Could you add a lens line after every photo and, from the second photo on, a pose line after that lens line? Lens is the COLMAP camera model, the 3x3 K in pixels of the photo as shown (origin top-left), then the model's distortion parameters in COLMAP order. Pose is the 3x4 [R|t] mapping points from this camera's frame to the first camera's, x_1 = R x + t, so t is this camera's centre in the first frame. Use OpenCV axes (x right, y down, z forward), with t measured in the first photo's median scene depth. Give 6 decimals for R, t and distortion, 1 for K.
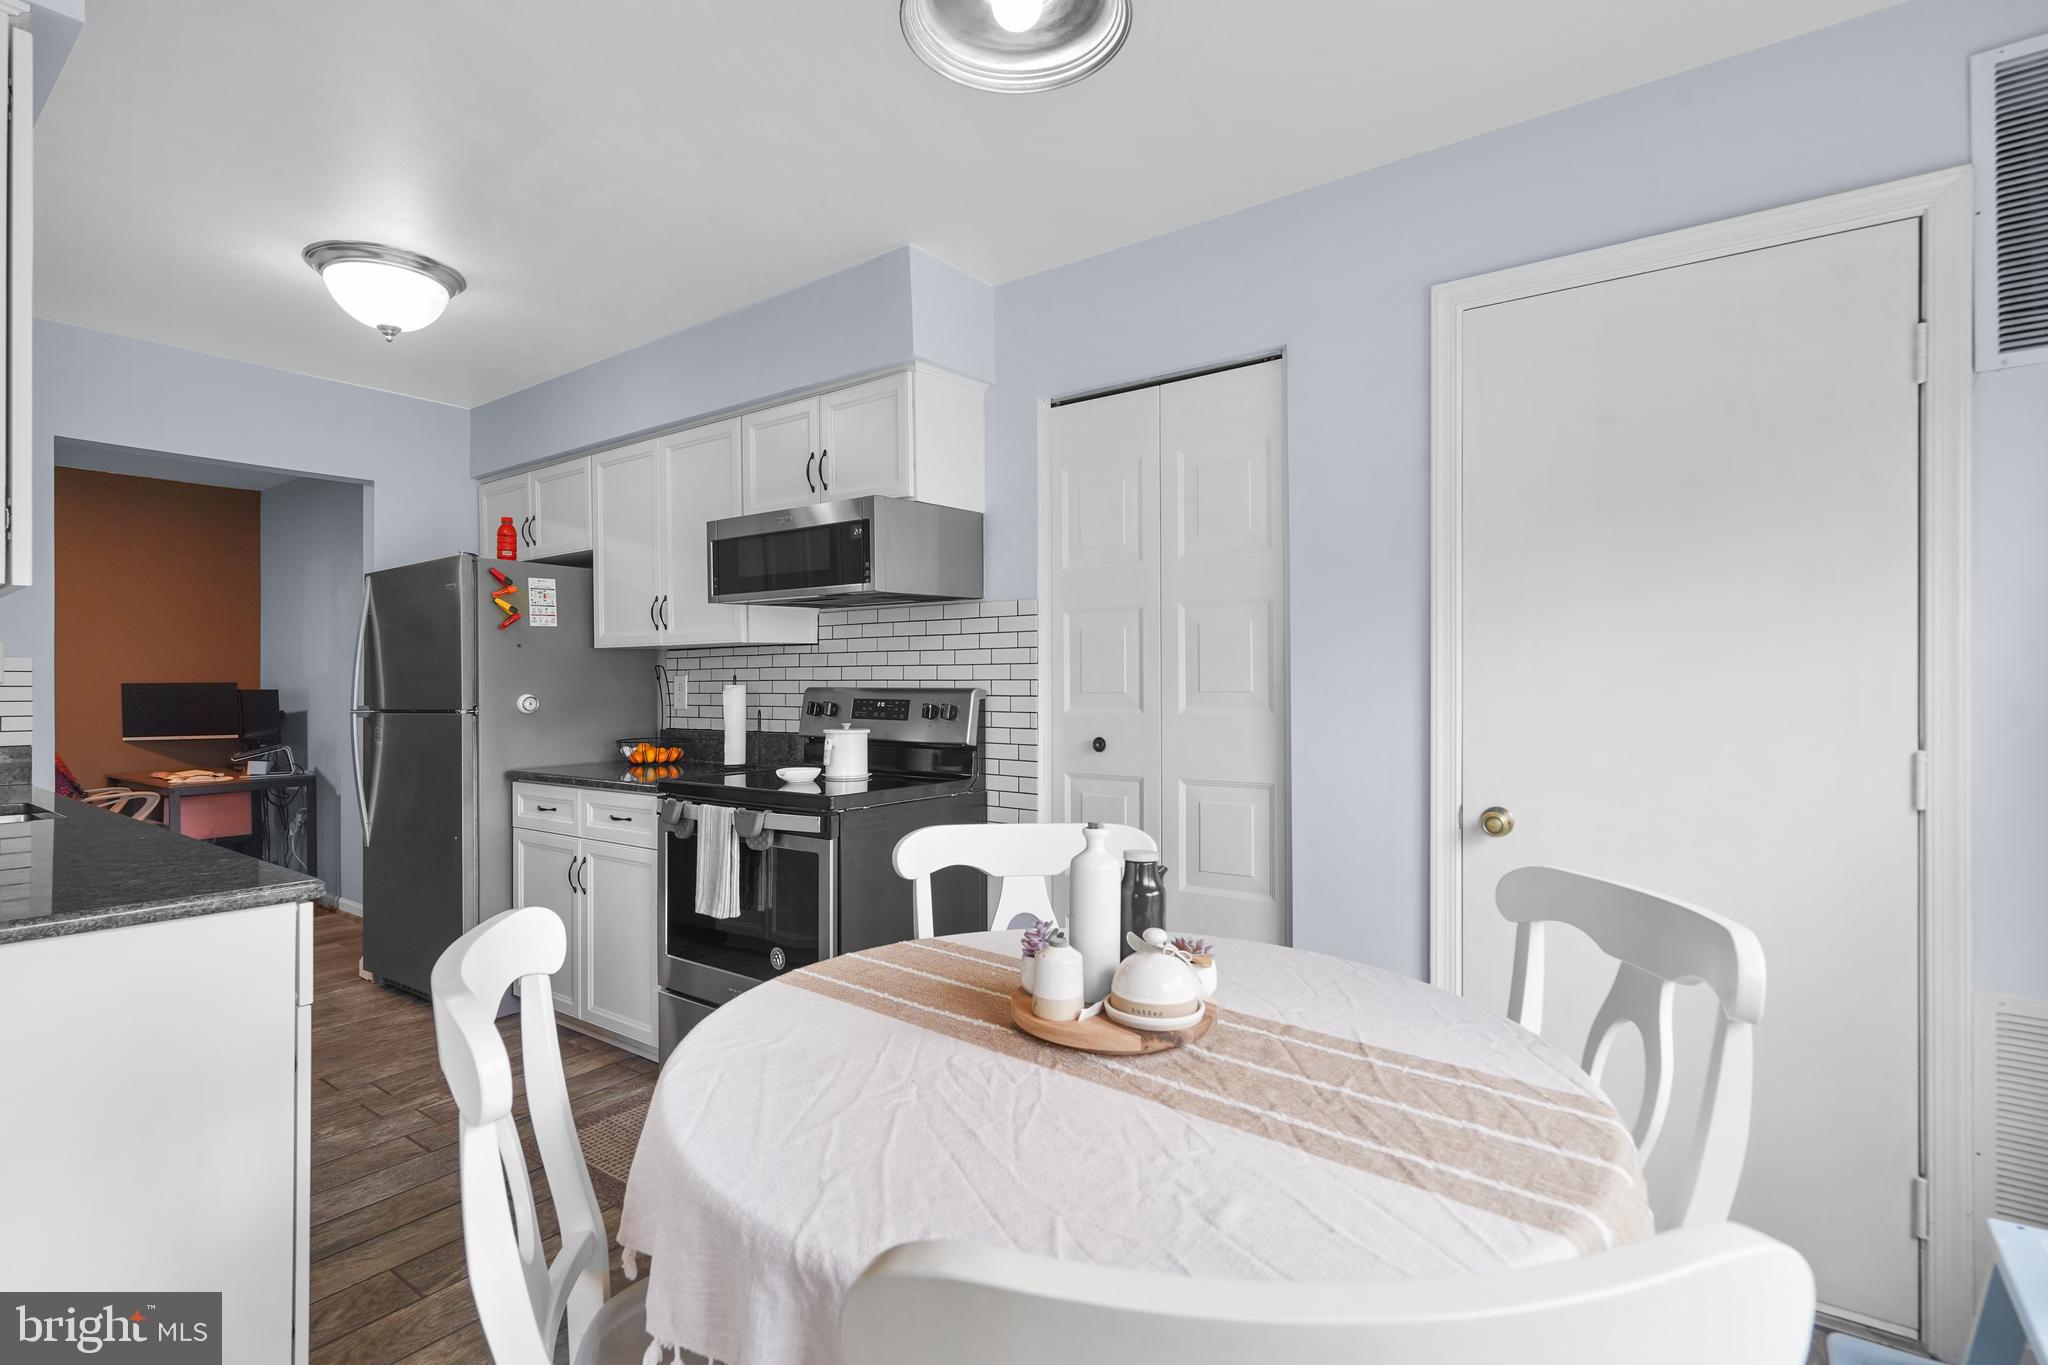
lens RADIAL K [[948.7, 0, 1035.5], [0, 948.7, 677.6], [0, 0, 1]] dist [-0.005550, -0.000525]
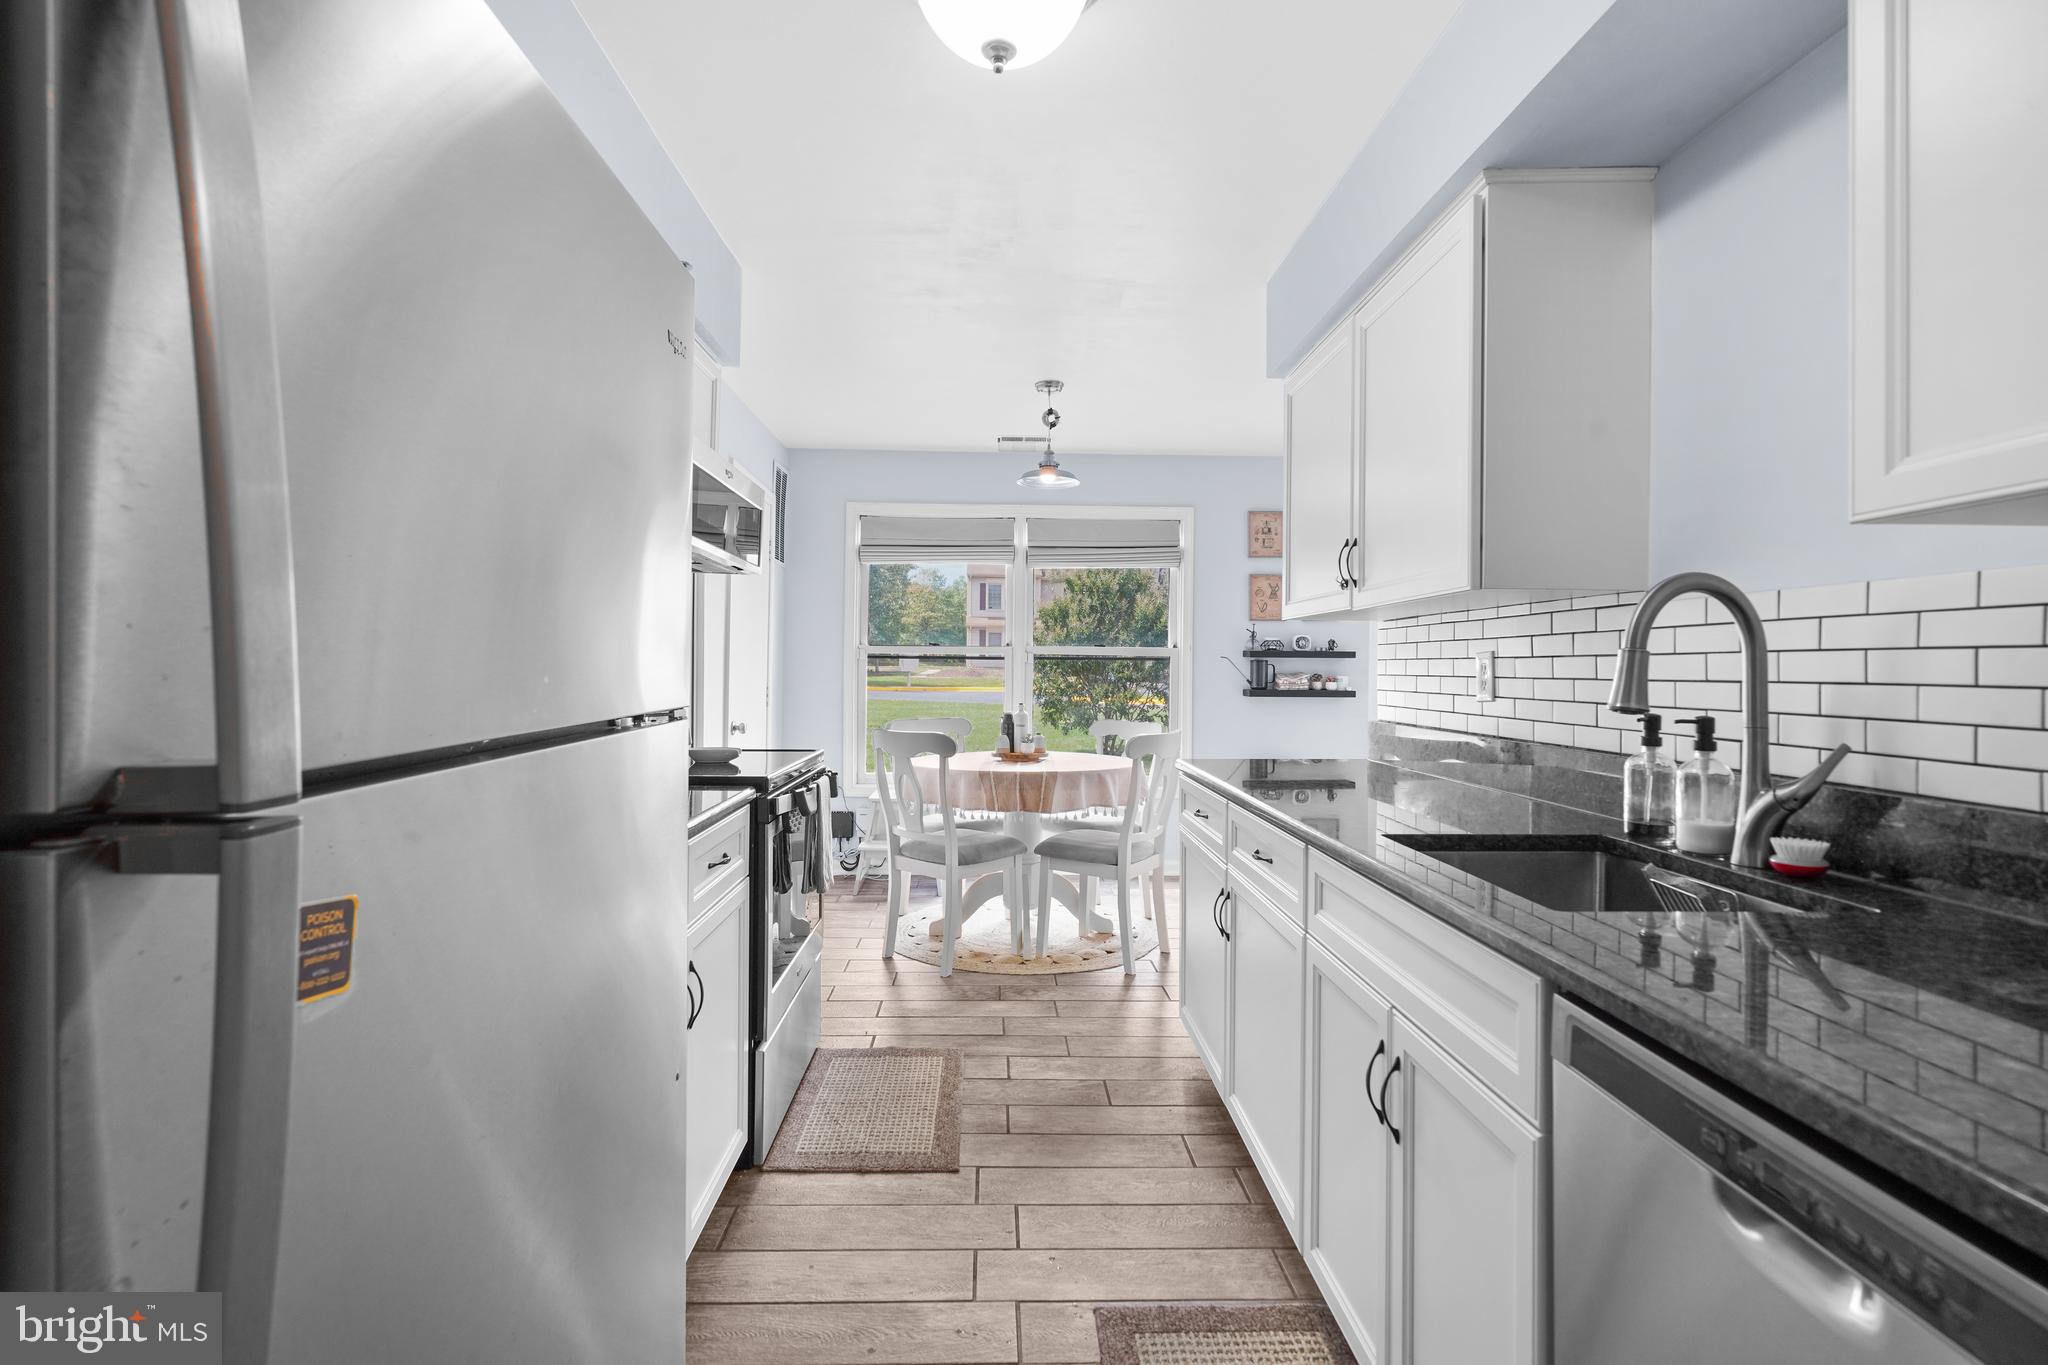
lens RADIAL K [[948.7, 0, 1005.0], [0, 948.7, 663.0], [0, 0, 1]] dist [-0.005550, -0.000525]
pose [[-0.594160, 0.004577, 0.804334, -1.052524], [-0.011989, 0.999822, -0.014546, 0.021779], [-0.804257, -0.018286, -0.594000, 1.213571]]
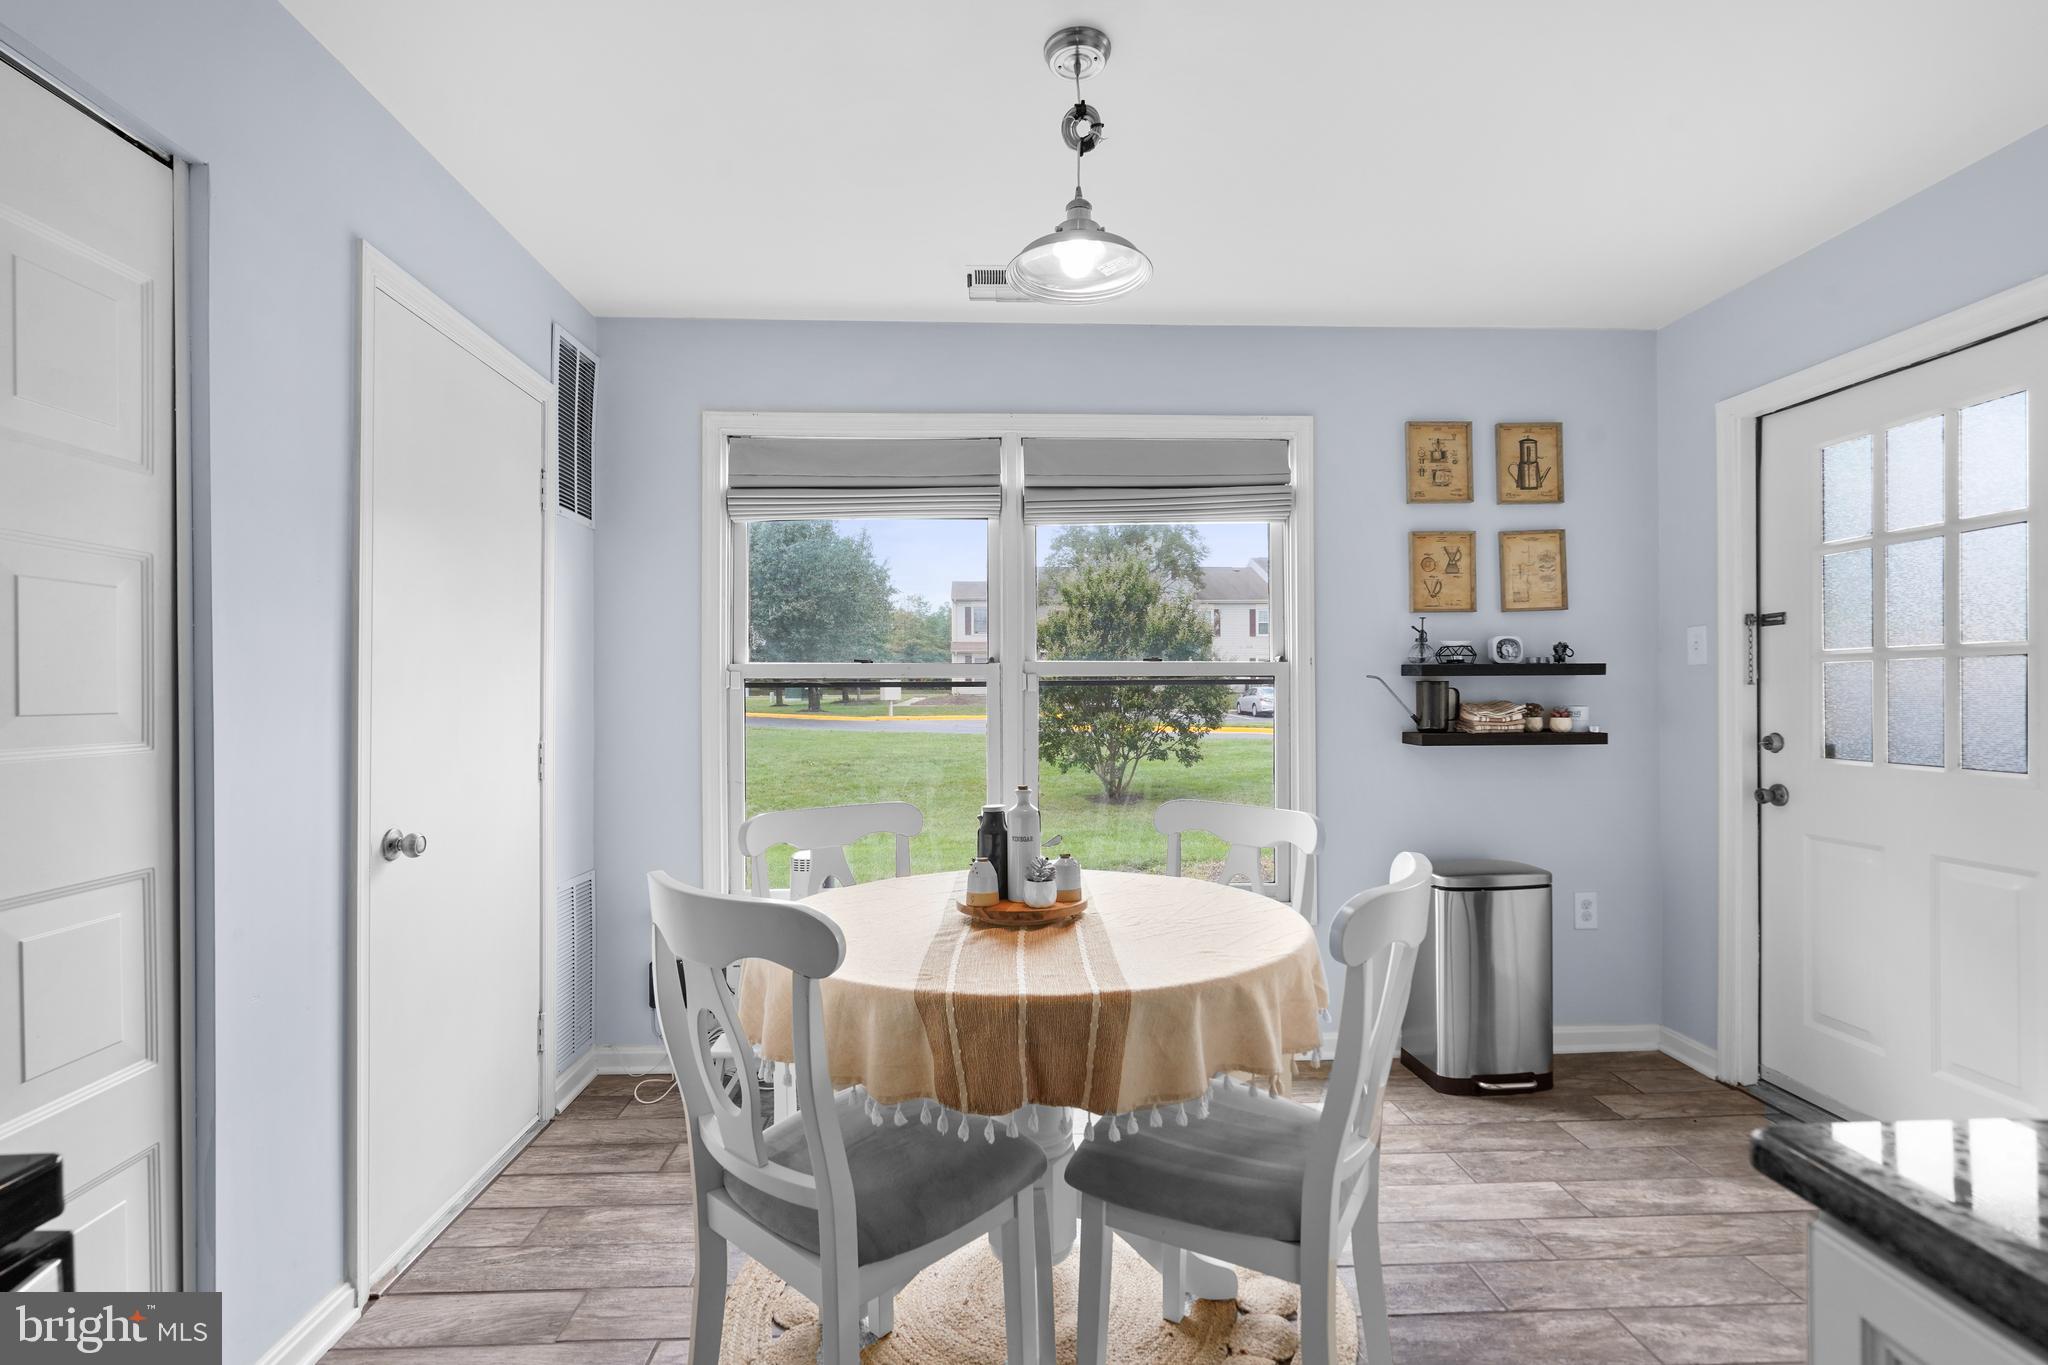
lens RADIAL K [[948.7, 0, 1028.9], [0, 948.7, 683.5], [0, 0, 1]] dist [-0.005550, -0.000525]
pose [[-0.624459, 0.017913, 0.780852, -0.434009], [0.003403, 0.999790, -0.020215, 0.006895], [-0.781050, -0.009966, -0.624388, 0.750818]]
